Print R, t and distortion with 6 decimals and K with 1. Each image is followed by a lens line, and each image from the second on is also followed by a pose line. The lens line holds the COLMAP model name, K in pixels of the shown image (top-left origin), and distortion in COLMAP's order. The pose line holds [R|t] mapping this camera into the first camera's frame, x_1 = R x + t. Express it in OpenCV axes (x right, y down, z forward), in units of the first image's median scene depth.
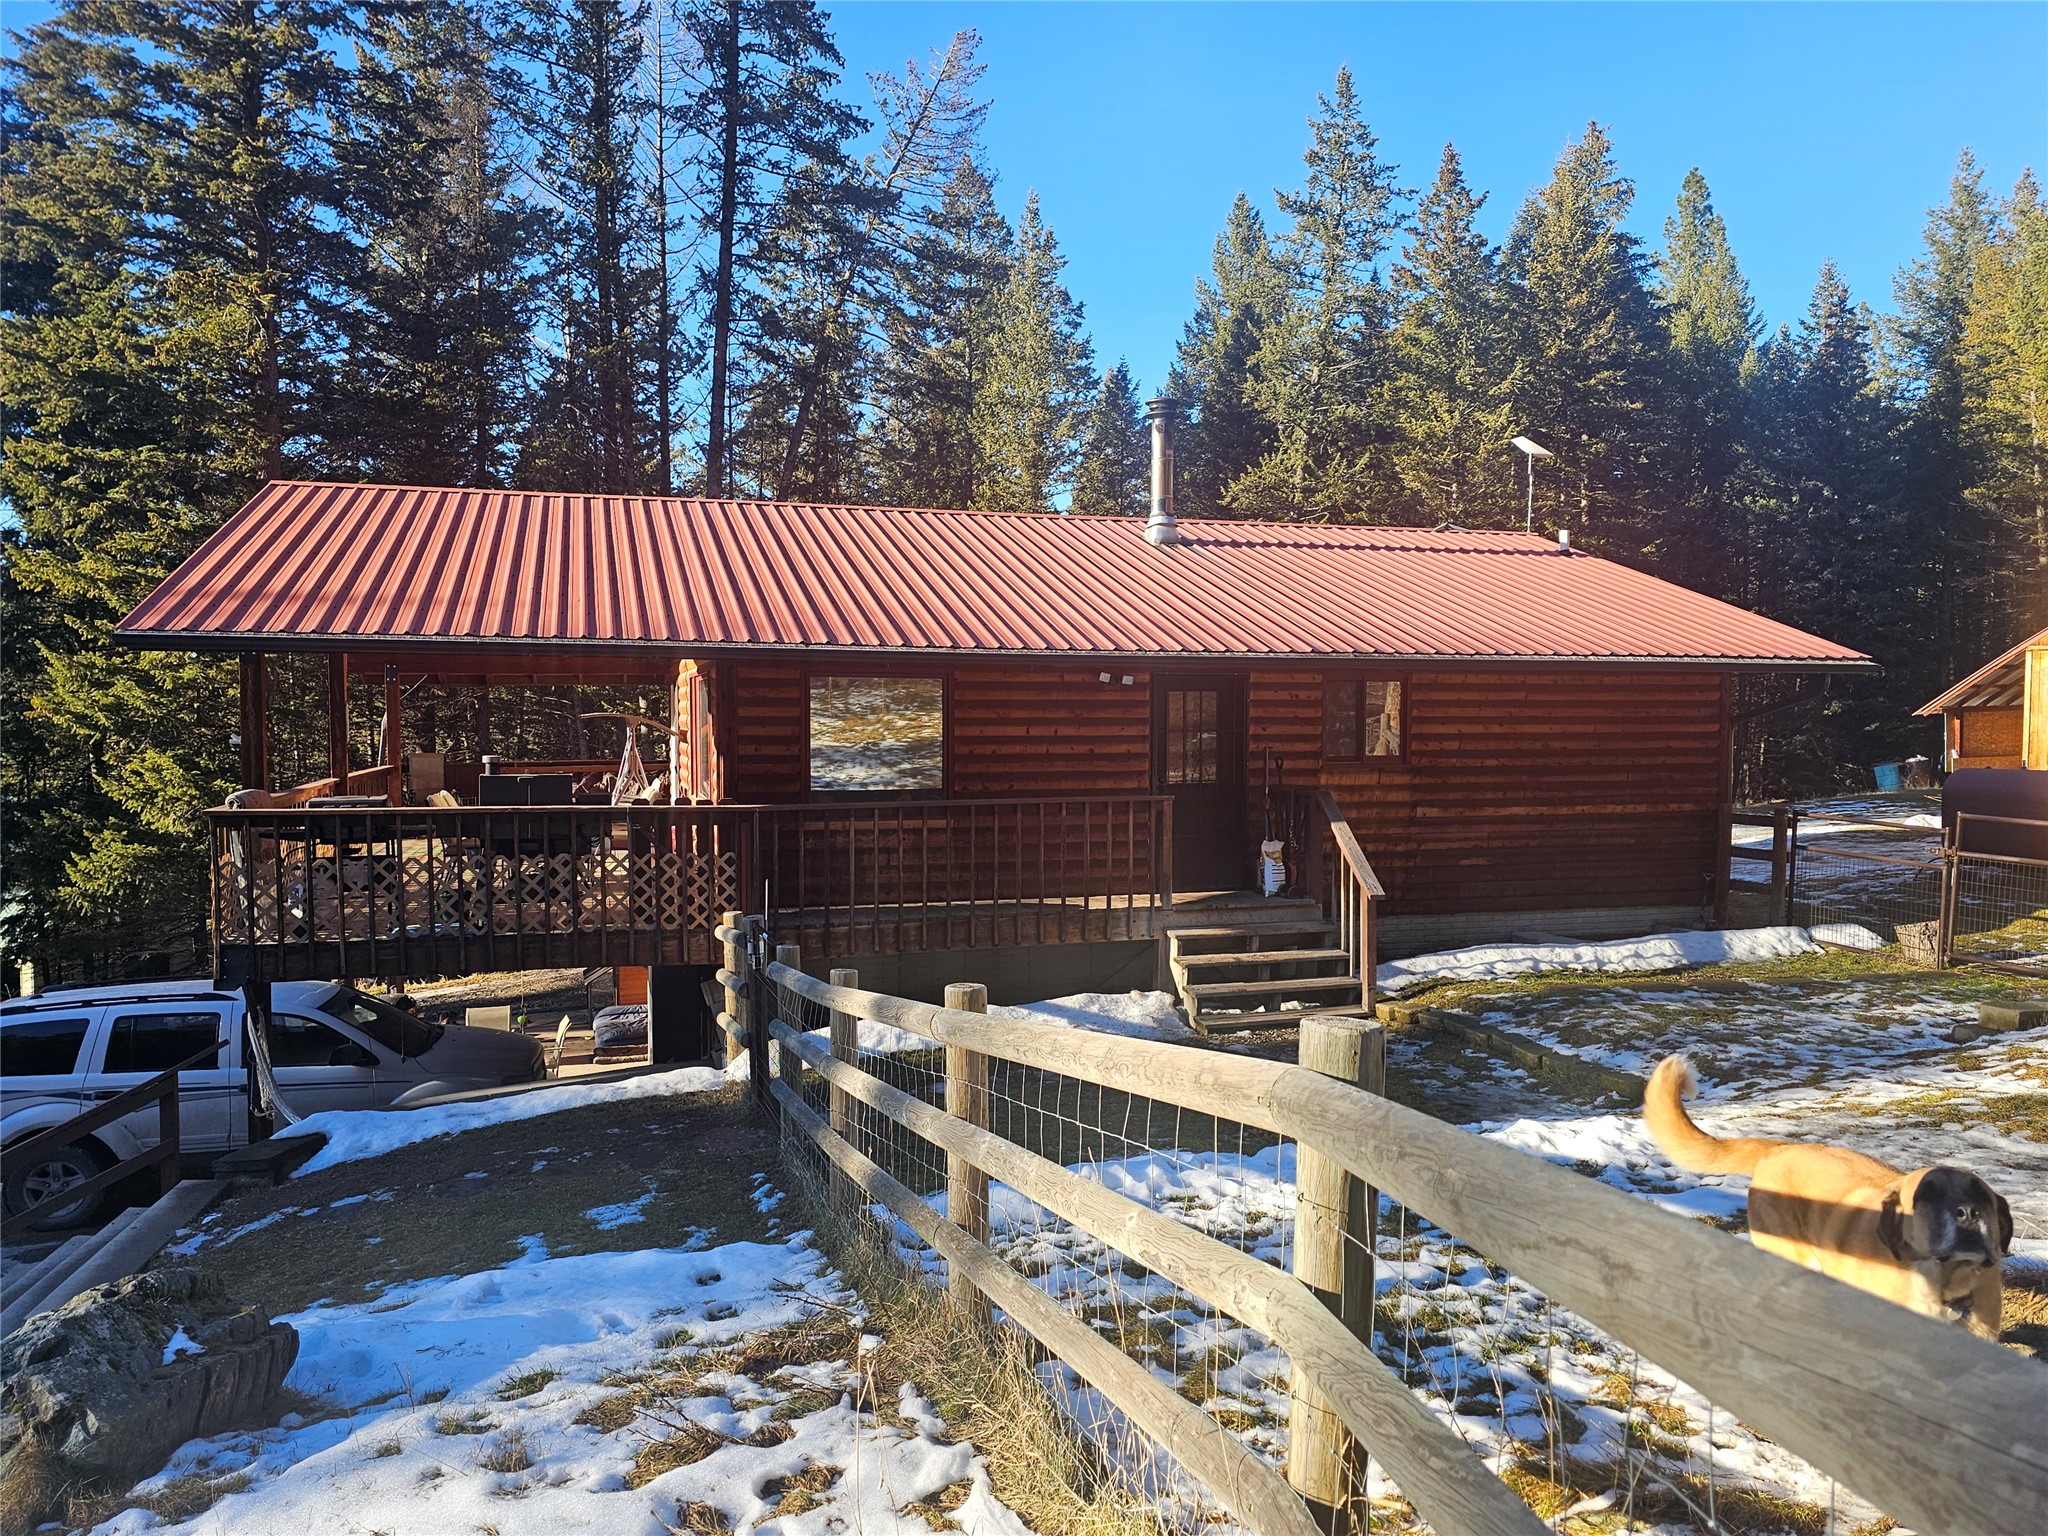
lens RADIAL K [[1454.1, 0, 1032.1], [0, 1454.1, 779.9], [0, 0, 1]] dist [0.051769, -0.044628]
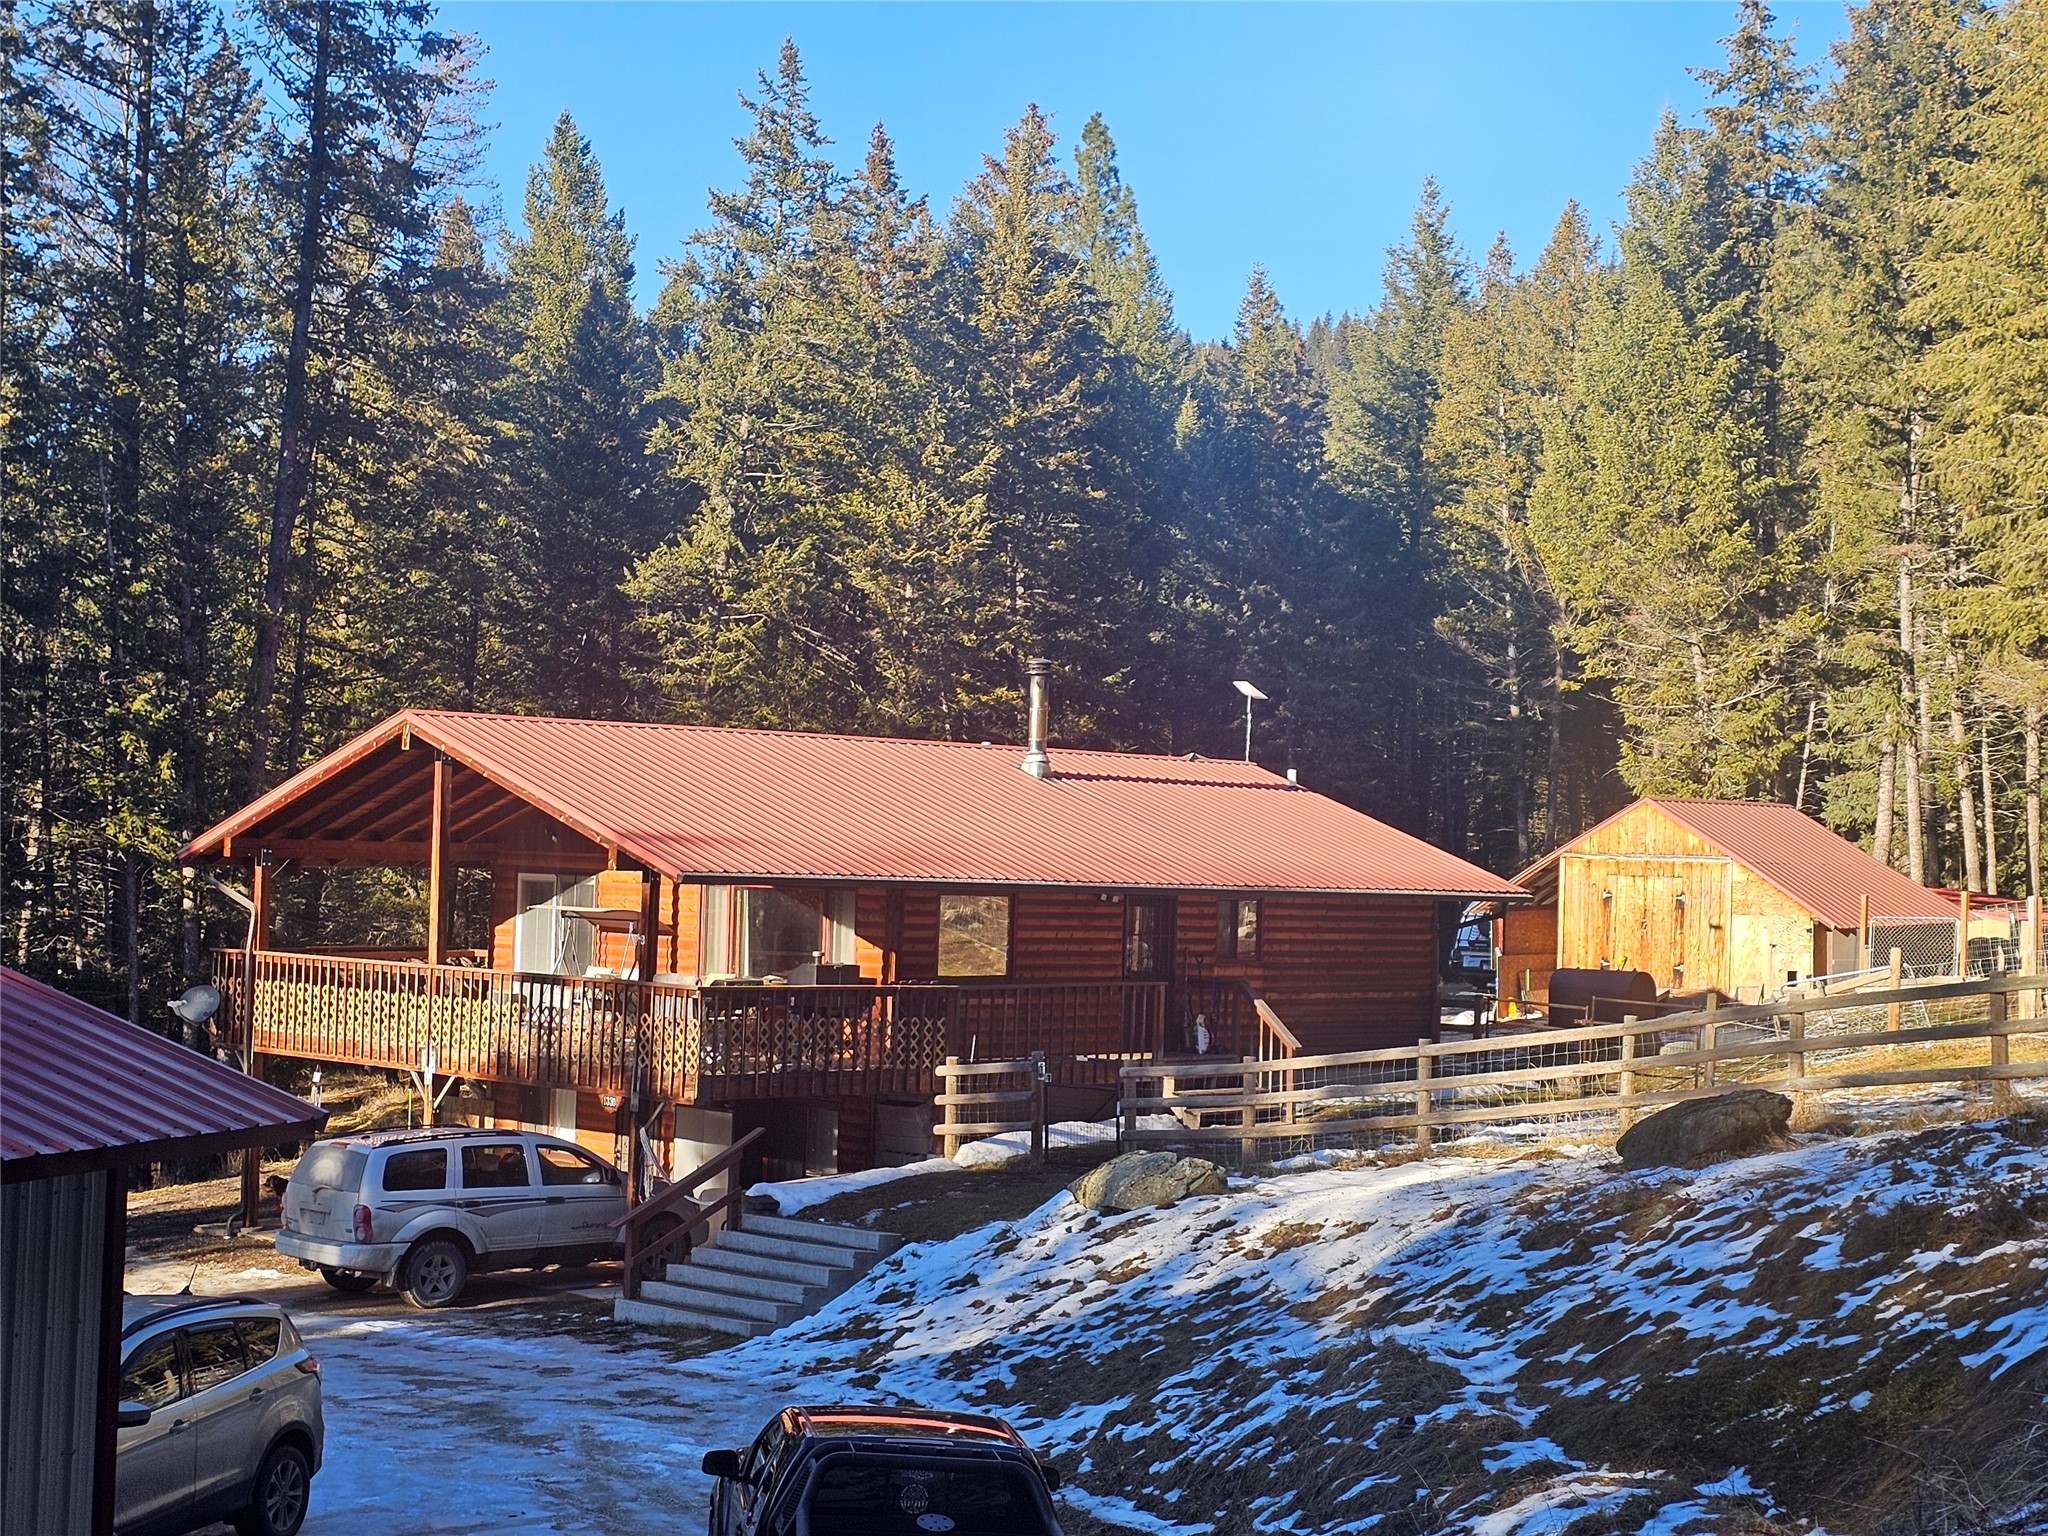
lens RADIAL K [[3038.7, 0, 1053.2], [0, 3038.7, 798.1], [0, 0, 1]] dist [0.243622, -0.799897]
pose [[0.886179, 0.034792, 0.462035, -0.397861], [-0.008446, 0.998224, -0.058968, 0.002183], [-0.463266, 0.048353, 0.884899, -0.466512]]
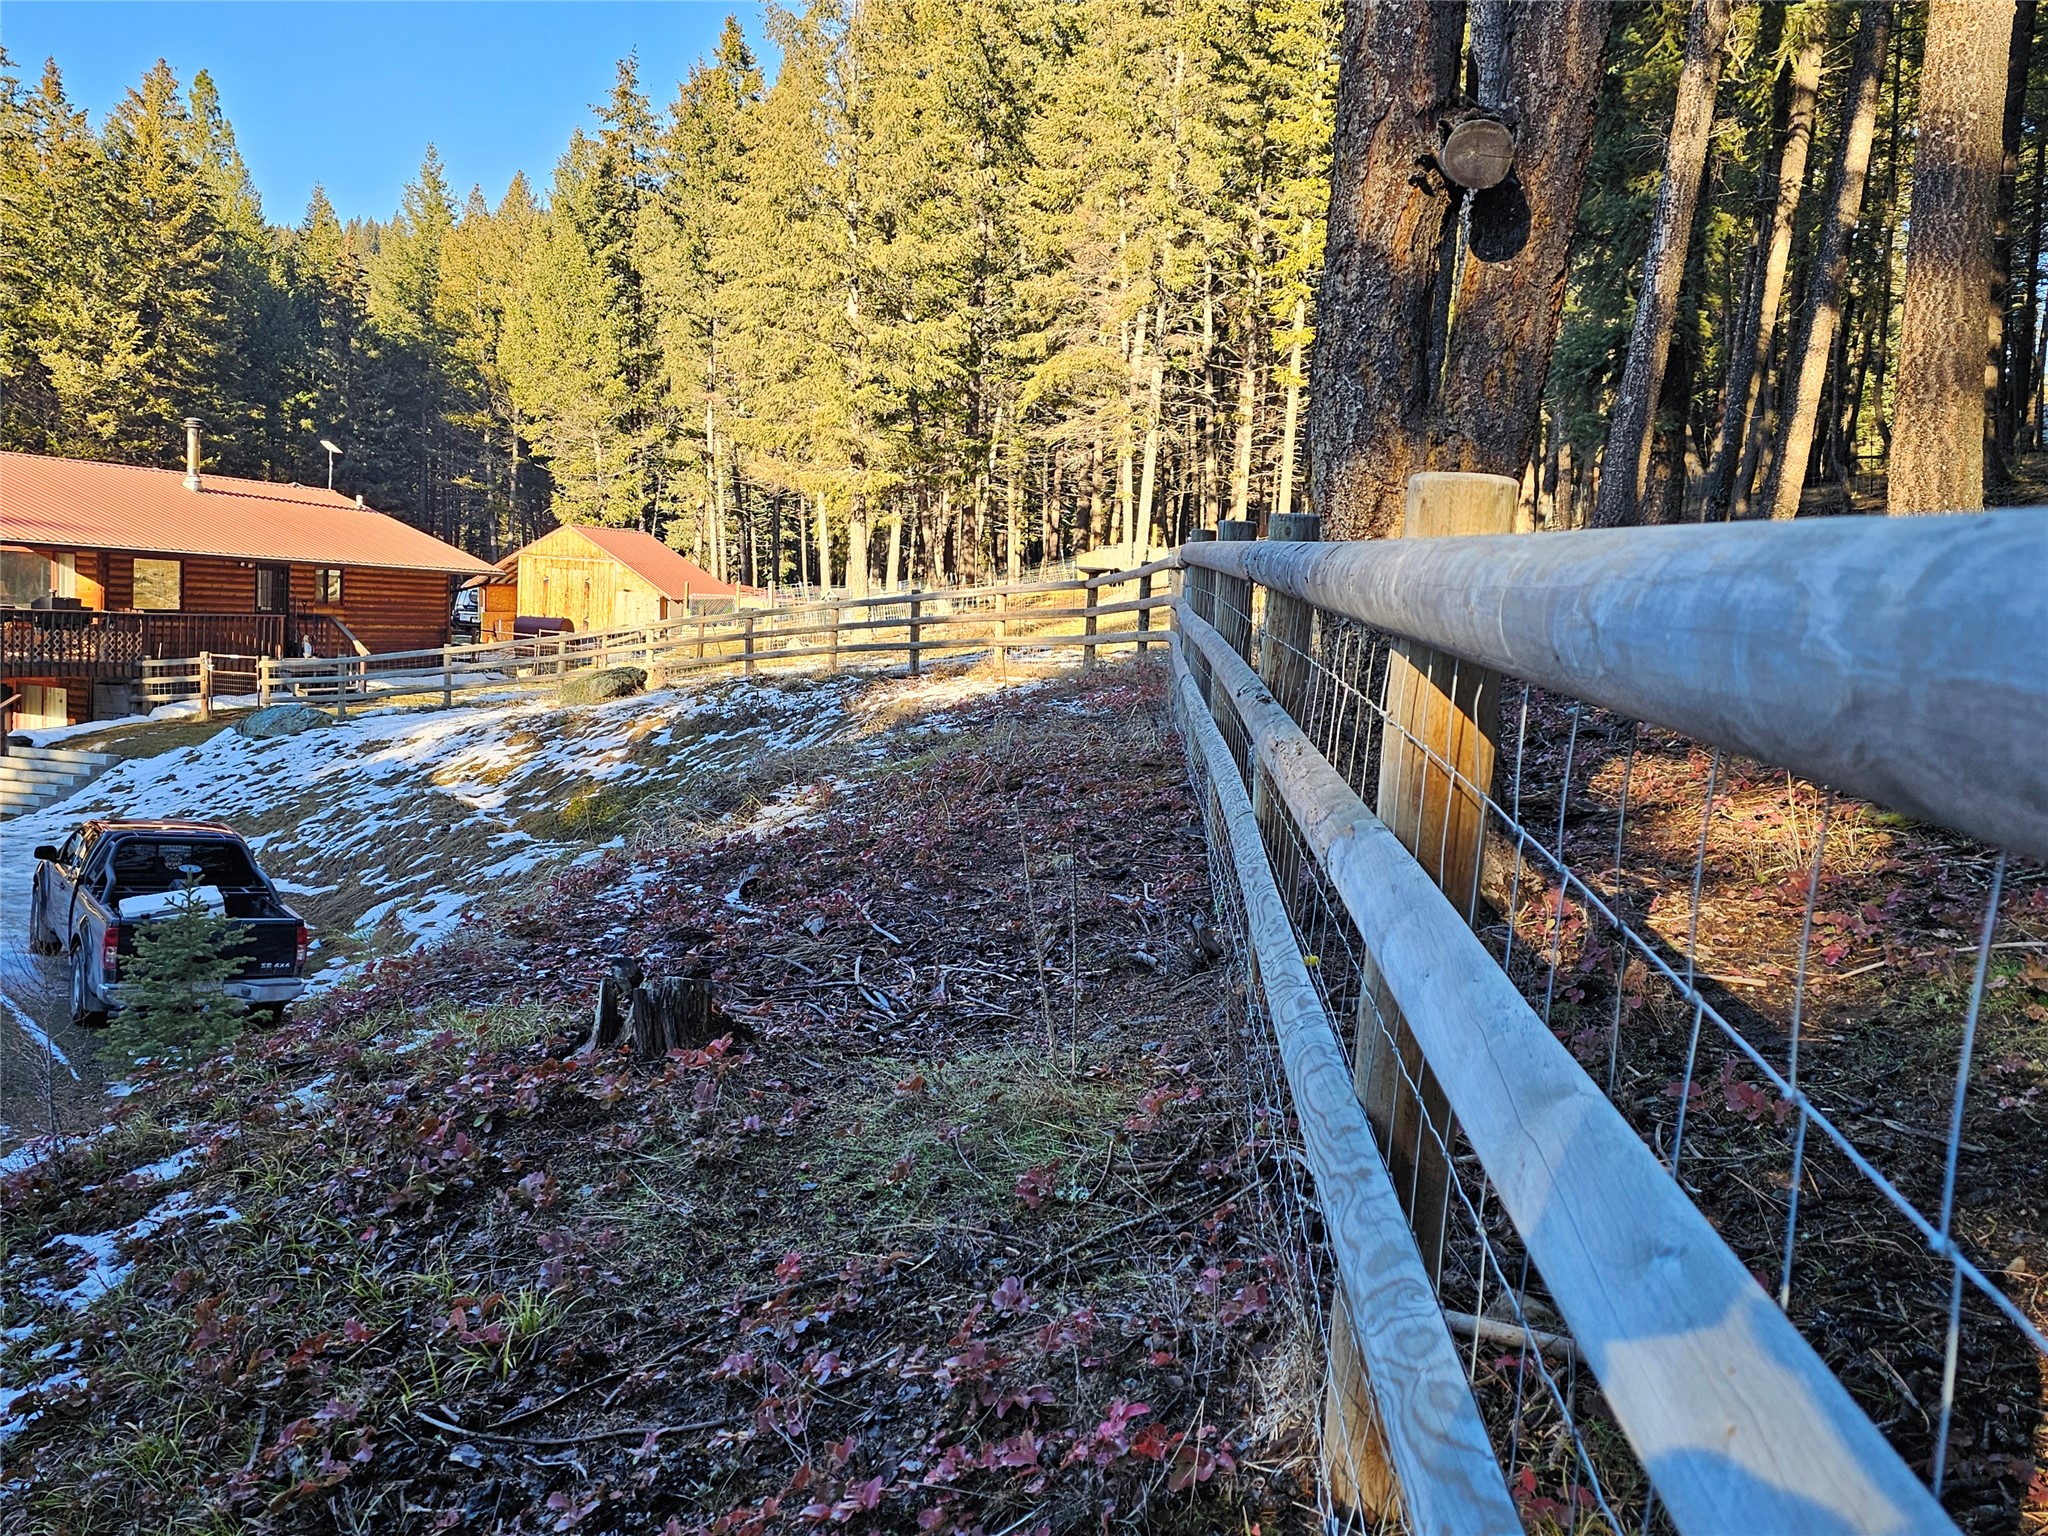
lens RADIAL K [[1726.4, 0, 1056.1], [0, 1726.4, 779.6], [0, 0, 1]] dist [0.067807, -0.093110]
pose [[0.583573, -0.046998, 0.810699, -0.438972], [-0.019871, 0.997198, 0.072114, 0.014170], [-0.811817, -0.058194, 0.581005, -0.513736]]
